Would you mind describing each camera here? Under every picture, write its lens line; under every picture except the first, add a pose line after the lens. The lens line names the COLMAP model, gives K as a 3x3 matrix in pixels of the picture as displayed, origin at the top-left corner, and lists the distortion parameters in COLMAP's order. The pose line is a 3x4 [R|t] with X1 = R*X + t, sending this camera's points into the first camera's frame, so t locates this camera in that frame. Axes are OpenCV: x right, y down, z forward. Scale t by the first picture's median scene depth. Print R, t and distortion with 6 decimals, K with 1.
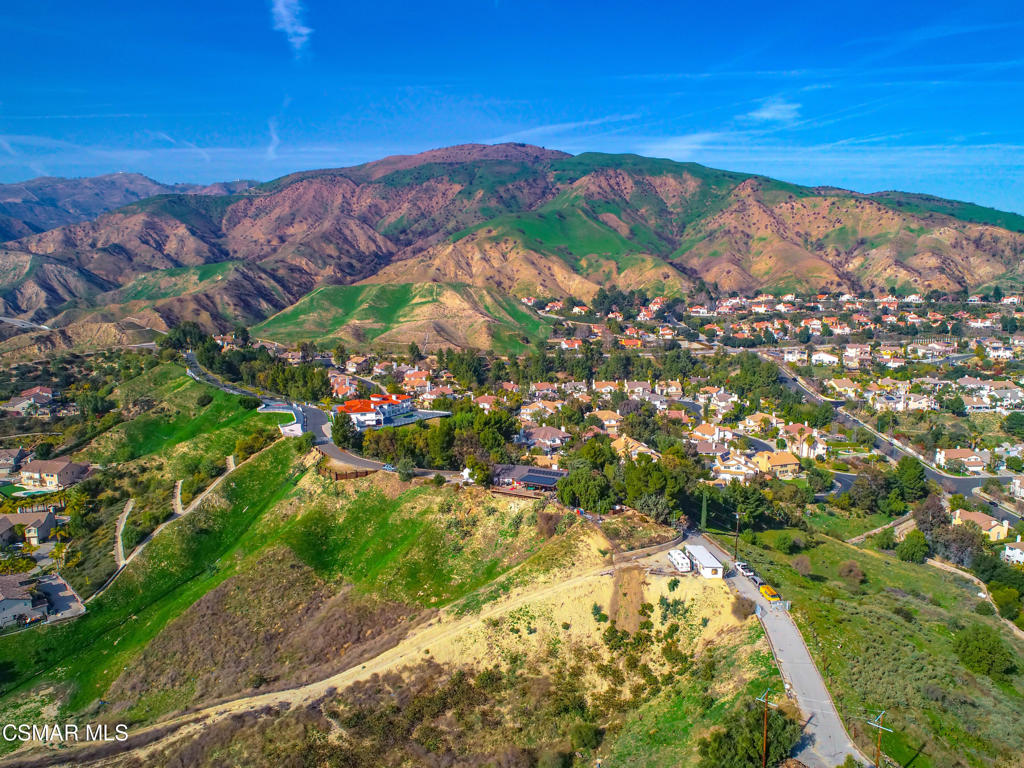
lens RADIAL K [[772.6, 0, 512.1], [0, 772.6, 386.7], [0, 0, 1]] dist [-0.002527, -0.001232]
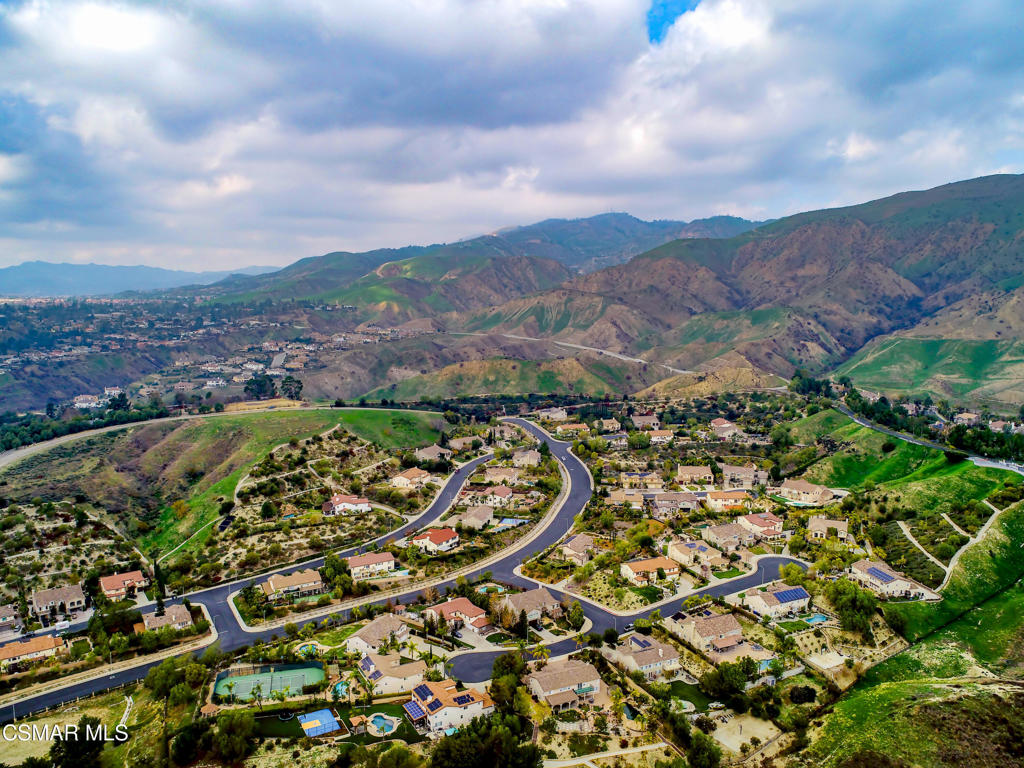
lens RADIAL K [[772.6, 0, 512.1], [0, 772.6, 386.7], [0, 0, 1]] dist [-0.002527, -0.001232]
pose [[0.853783, 0.074008, -0.515343, -0.127197], [-0.090738, 0.995848, -0.007315, -0.006314], [0.512662, 0.053007, 0.856953, -0.172966]]
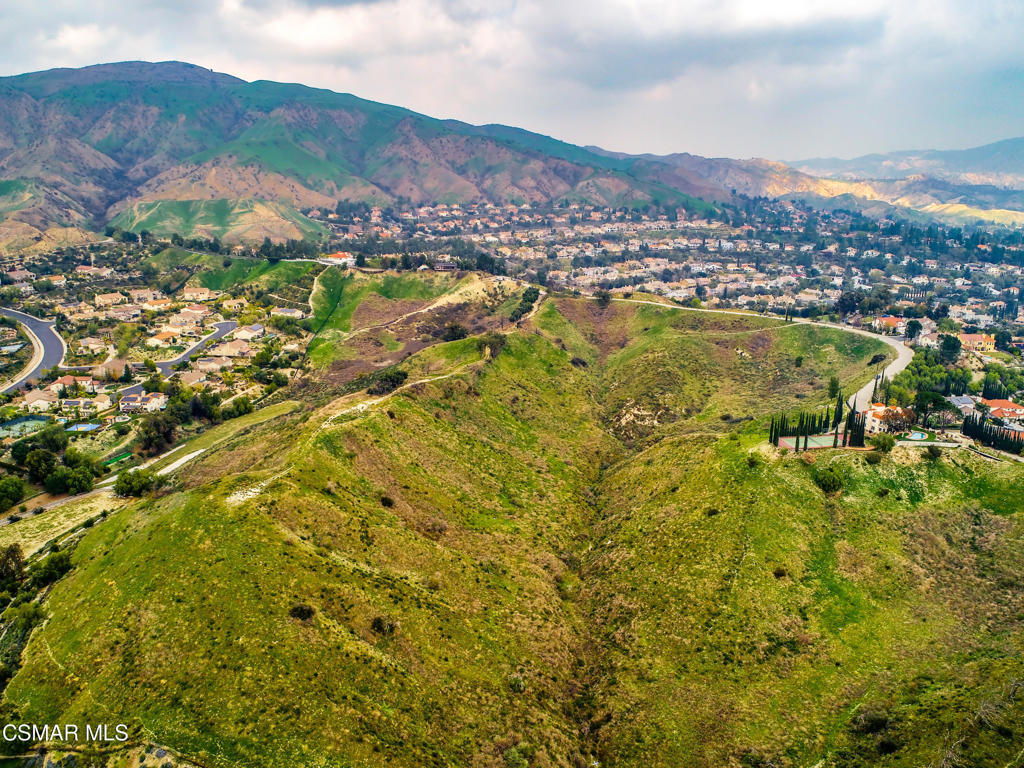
lens RADIAL K [[772.6, 0, 512.1], [0, 772.6, 386.7], [0, 0, 1]] dist [-0.002527, -0.001232]
pose [[0.883112, -0.114911, 0.454872, -0.310397], [0.062008, 0.989623, 0.129616, 0.053783], [-0.465047, -0.086260, 0.881074, -0.496591]]
